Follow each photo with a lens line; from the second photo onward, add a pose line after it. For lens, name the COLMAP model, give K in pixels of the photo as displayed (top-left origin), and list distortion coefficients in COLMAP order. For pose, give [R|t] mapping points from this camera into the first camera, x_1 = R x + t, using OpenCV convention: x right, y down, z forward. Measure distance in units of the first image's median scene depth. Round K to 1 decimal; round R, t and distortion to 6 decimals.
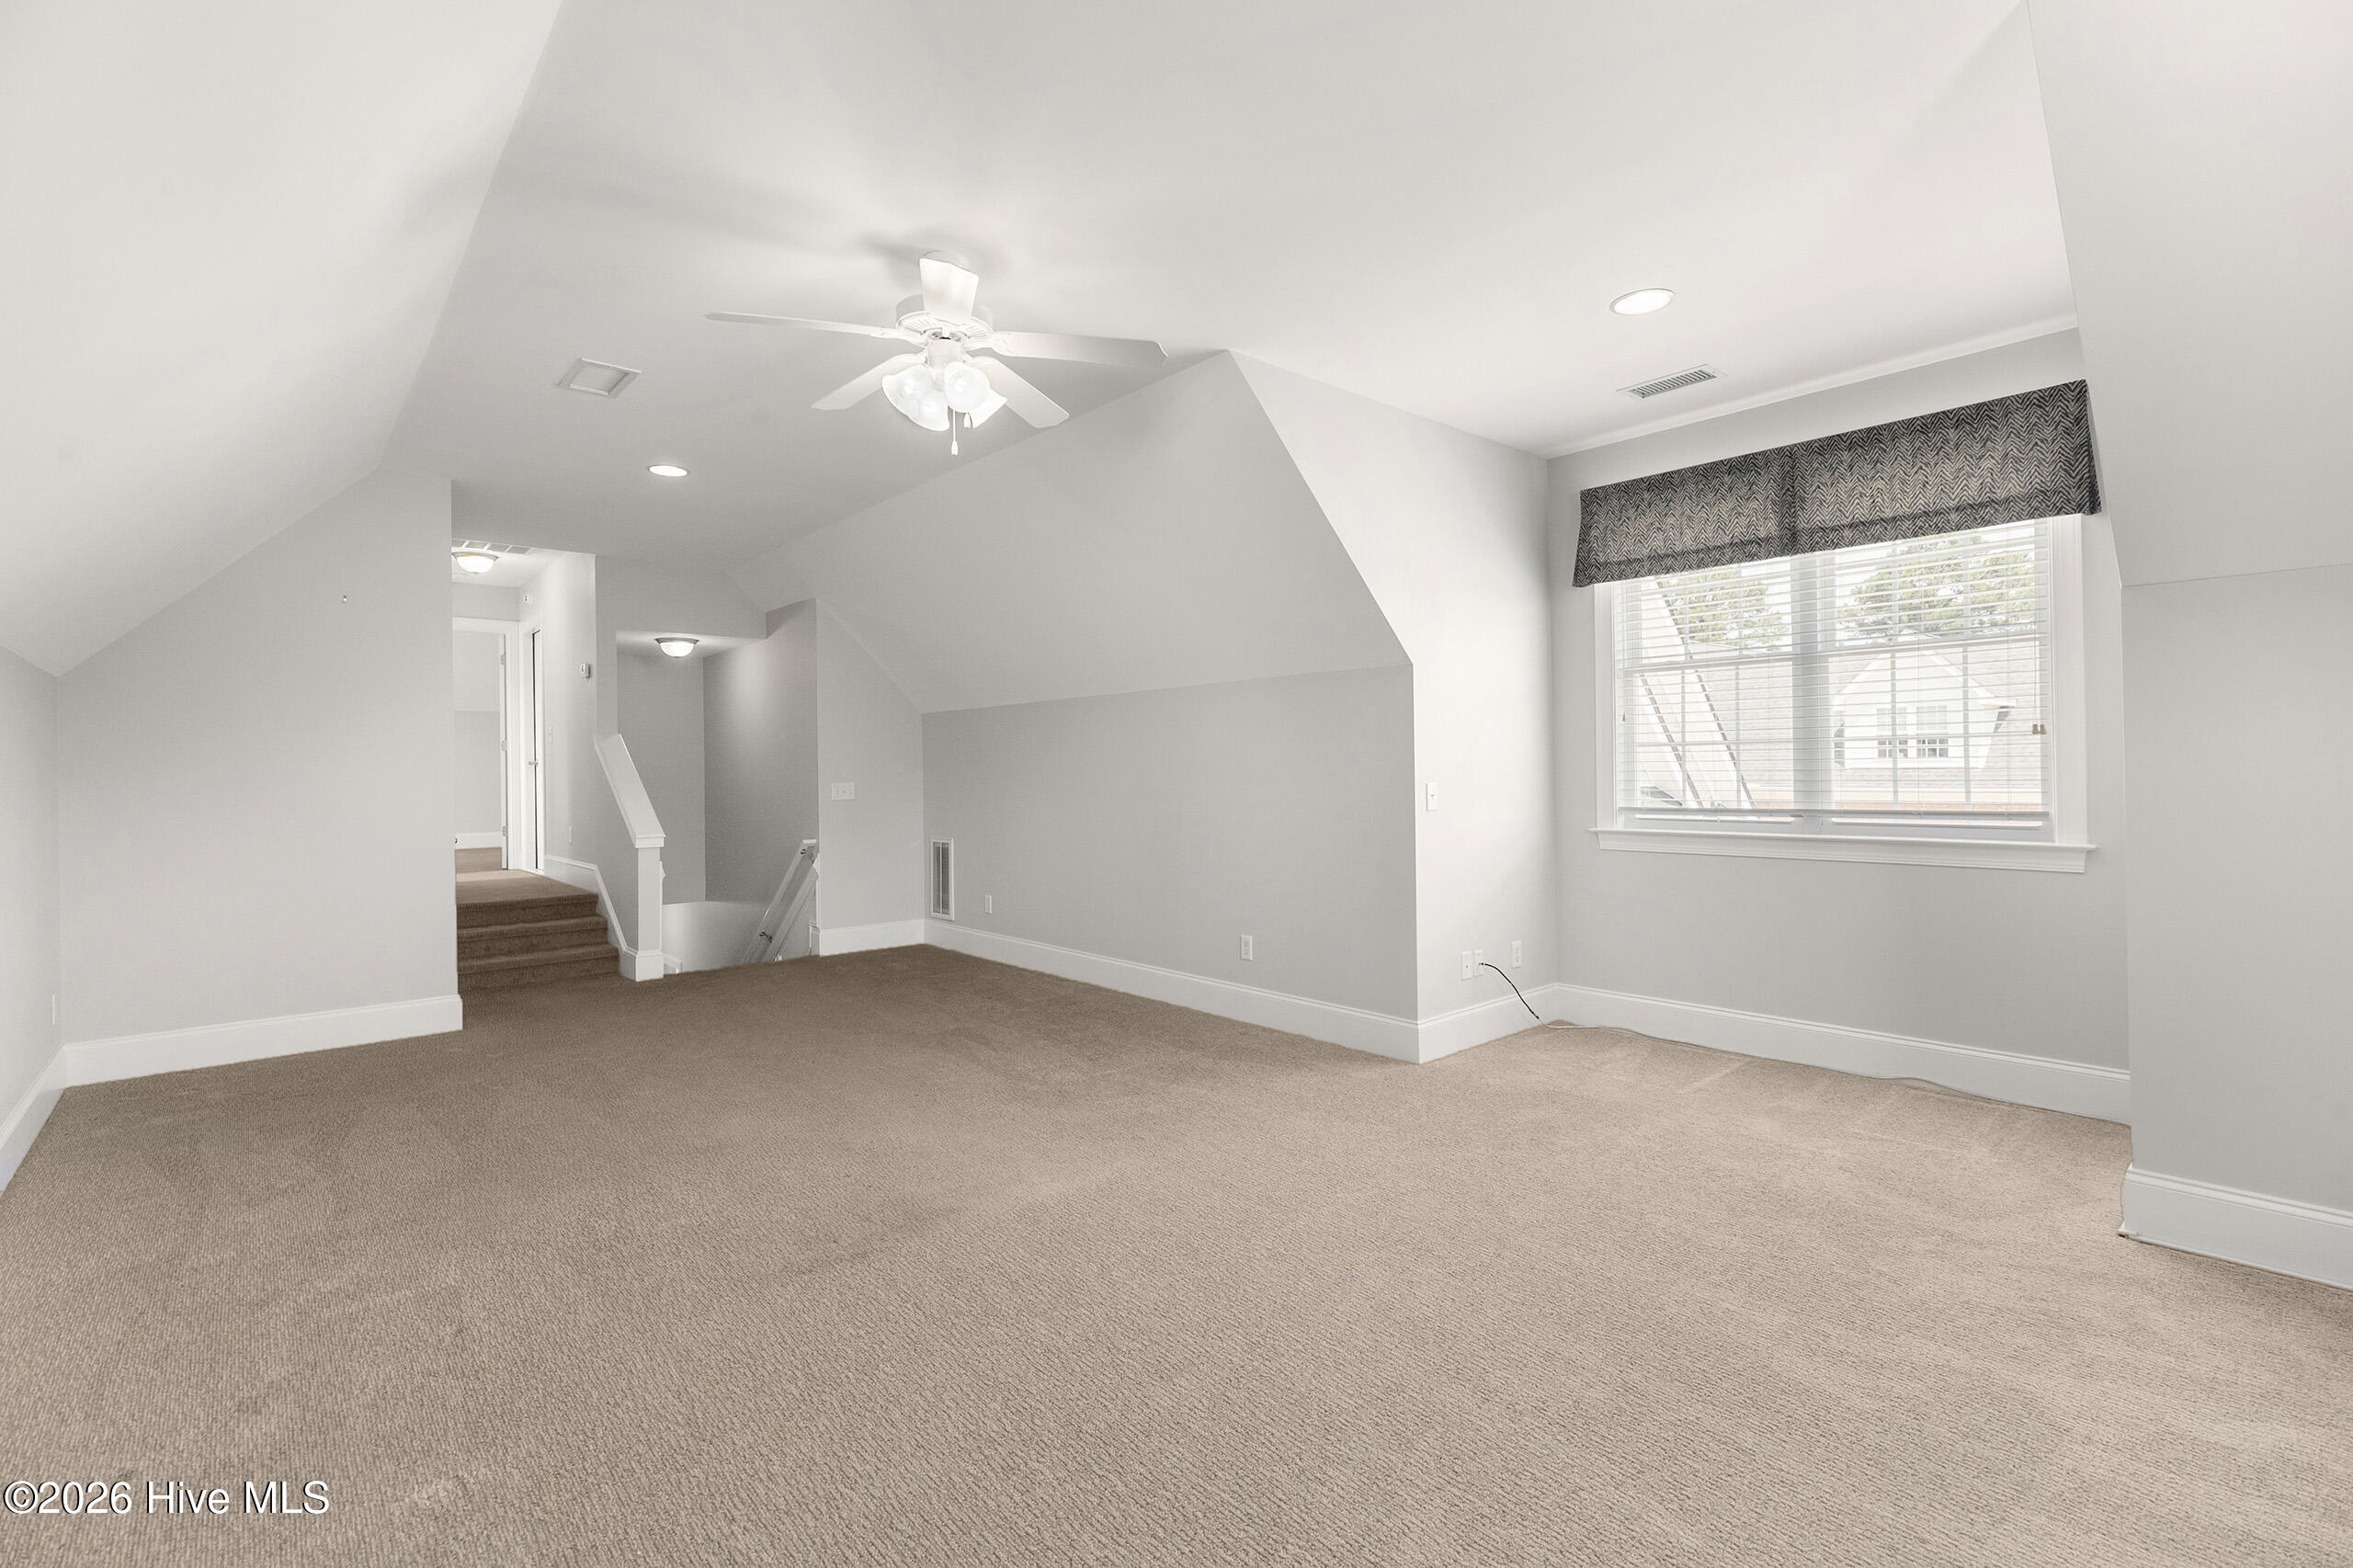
lens RADIAL K [[1061.3, 0, 1184.3], [0, 1061.3, 775.4], [0, 0, 1]] dist [0.001855, 0.000080]
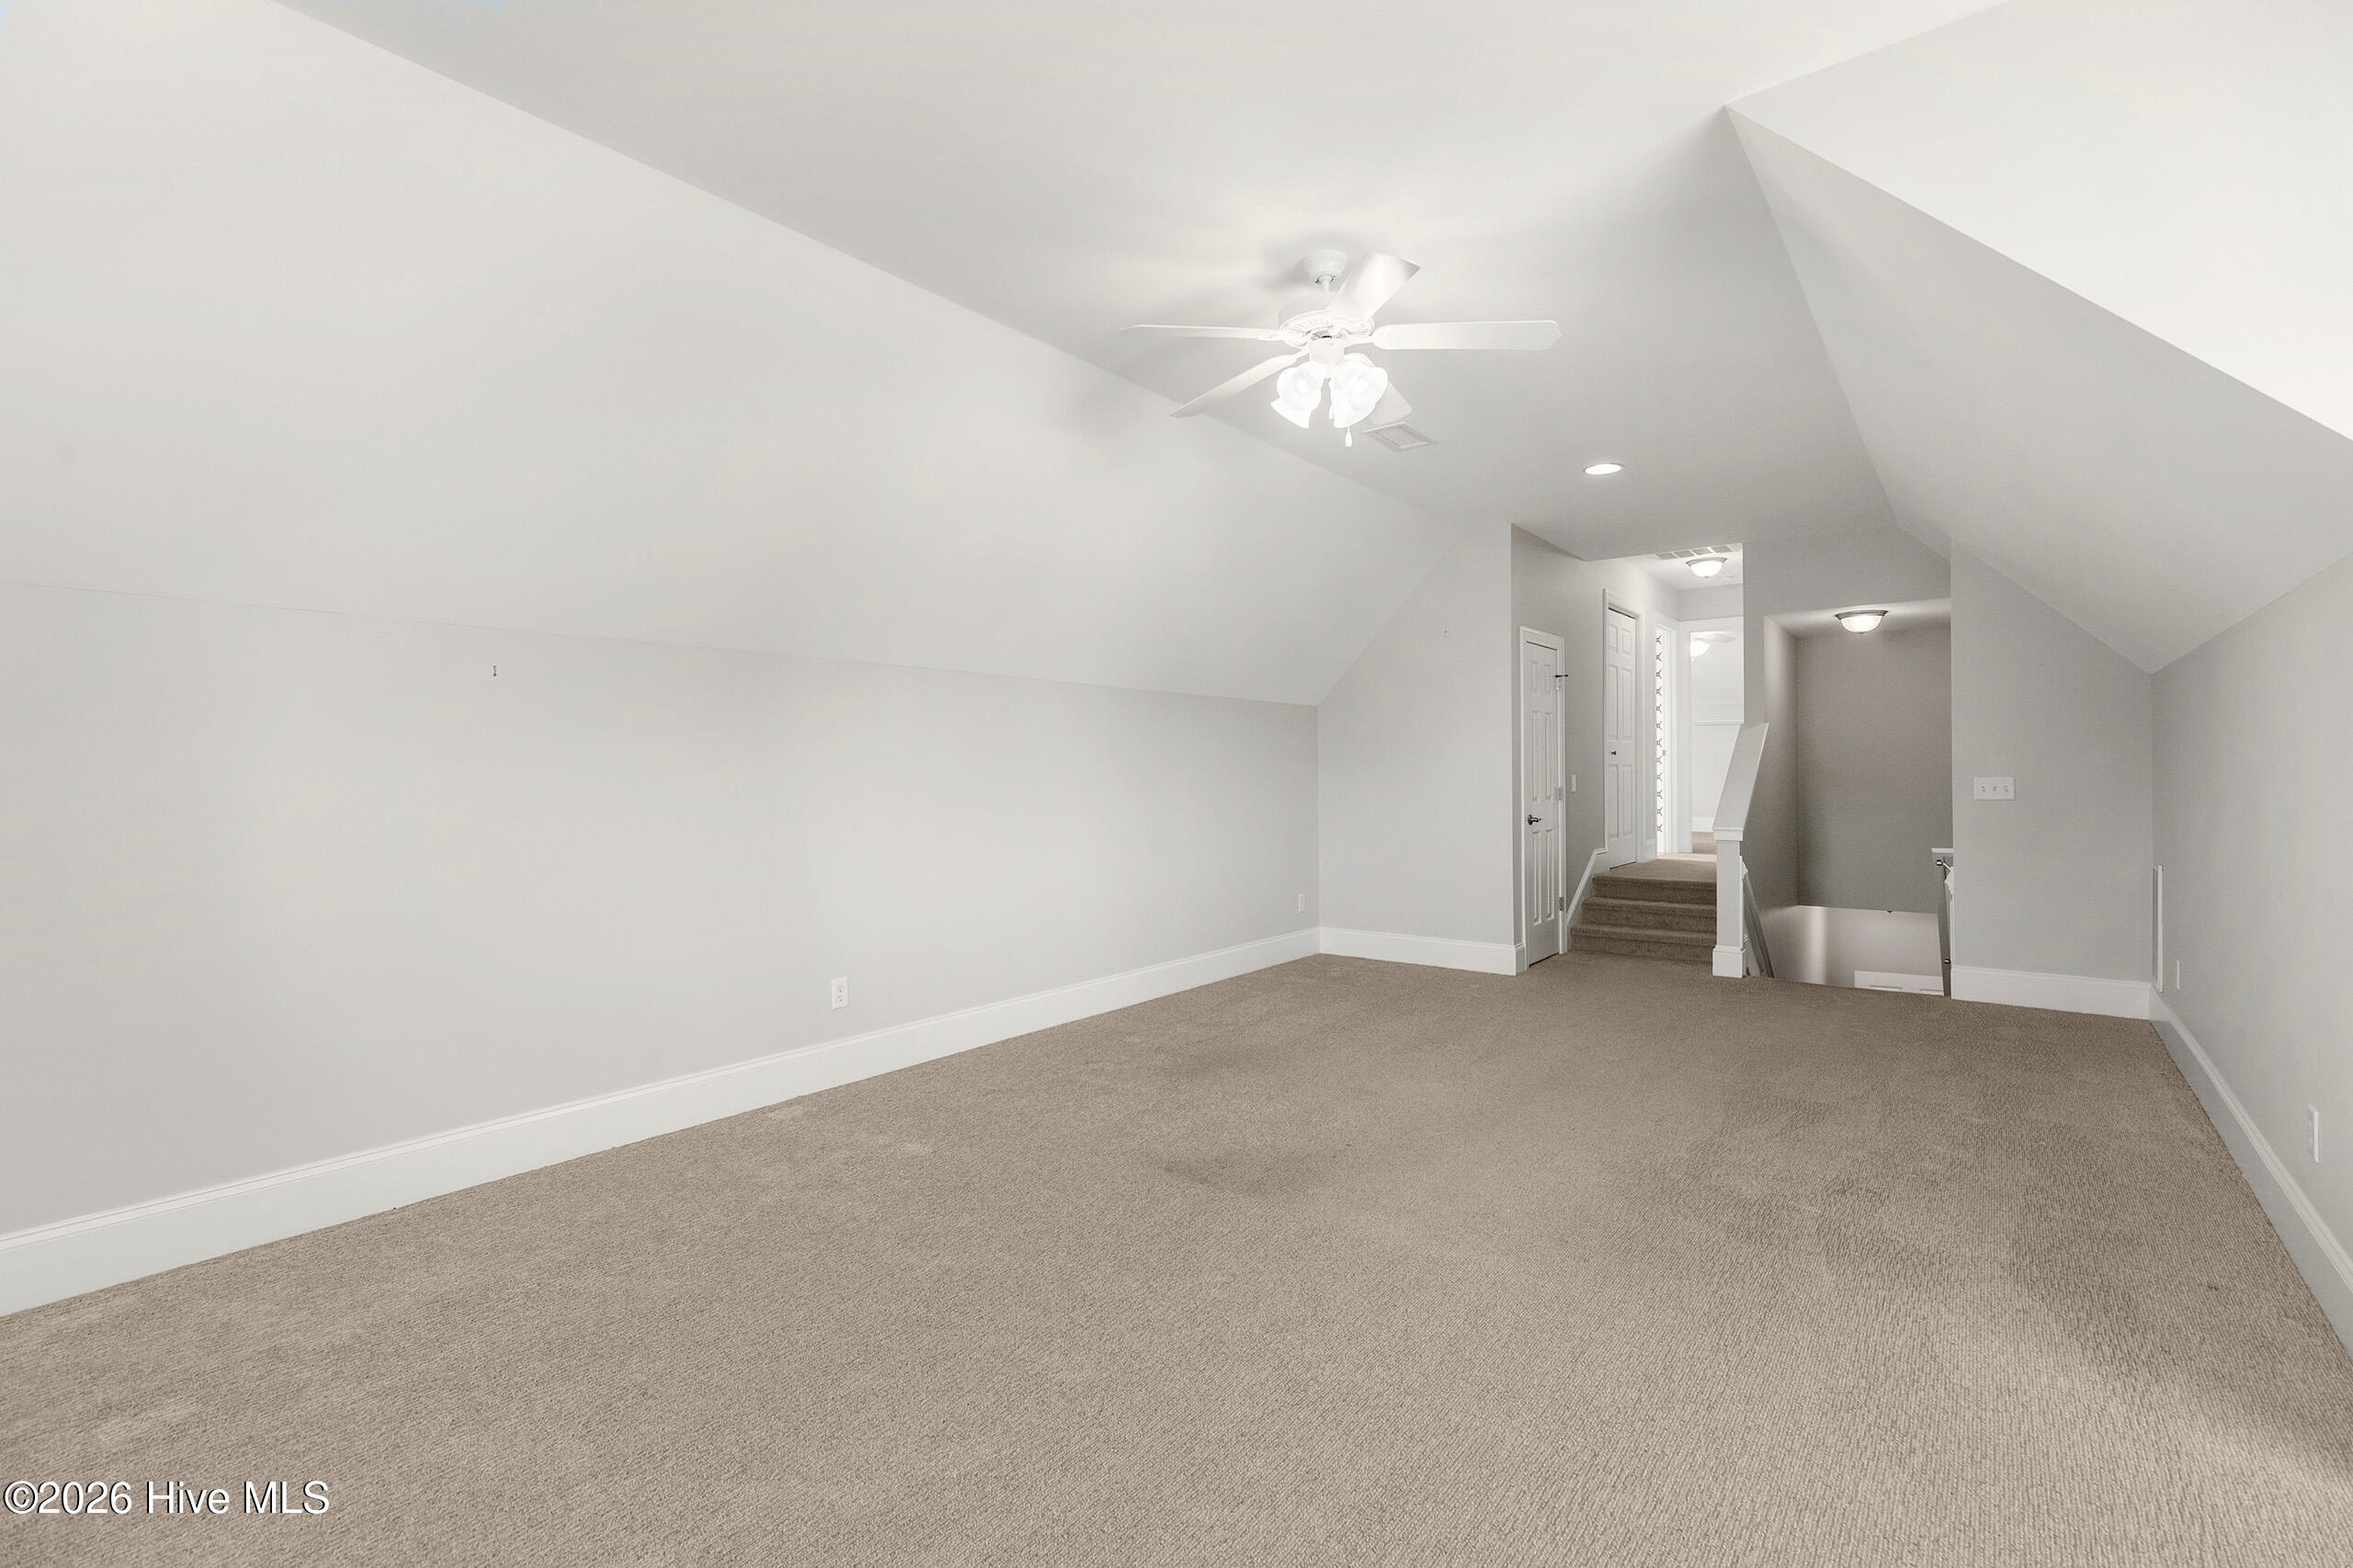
lens RADIAL K [[1061.3, 0, 1184.3], [0, 1061.3, 775.4], [0, 0, 1]] dist [0.001855, 0.000080]
pose [[0.156261, 0.015664, -0.987592, 0.337252], [-0.000455, 0.999875, 0.015787, -0.005732], [0.987716, -0.002017, 0.156249, 0.320587]]
